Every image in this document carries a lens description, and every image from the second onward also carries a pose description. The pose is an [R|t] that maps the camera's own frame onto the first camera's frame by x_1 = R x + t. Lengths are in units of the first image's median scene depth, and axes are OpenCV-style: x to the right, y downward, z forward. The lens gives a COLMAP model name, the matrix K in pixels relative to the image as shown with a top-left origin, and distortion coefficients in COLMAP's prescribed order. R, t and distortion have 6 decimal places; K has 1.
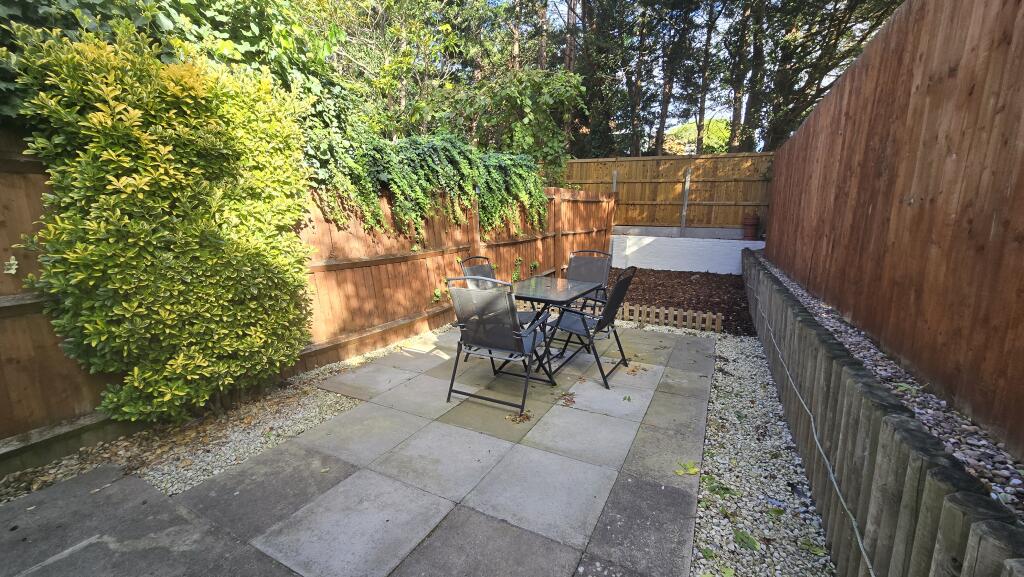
lens RADIAL K [[420.2, 0, 512.0], [0, 420.2, 288.5], [0, 0, 1]] dist [-0.002391, -0.000168]
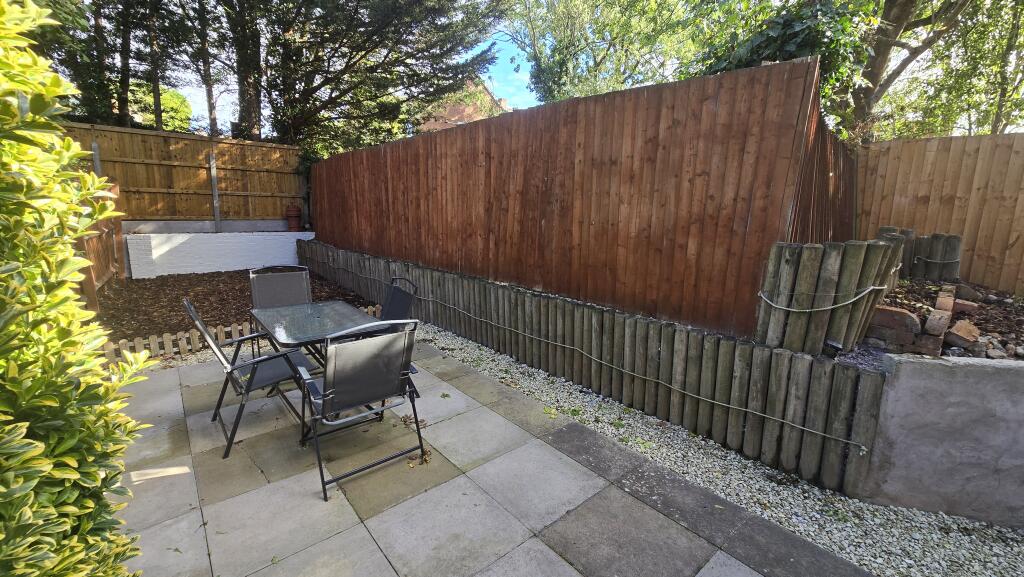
lens RADIAL K [[420.2, 0, 512.0], [0, 420.2, 288.5], [0, 0, 1]] dist [-0.002391, -0.000168]
pose [[0.377310, -0.182084, 0.908010, -0.202448], [0.141154, 0.980332, 0.137932, -0.047562], [-0.915267, 0.076126, 0.395591, 0.124492]]
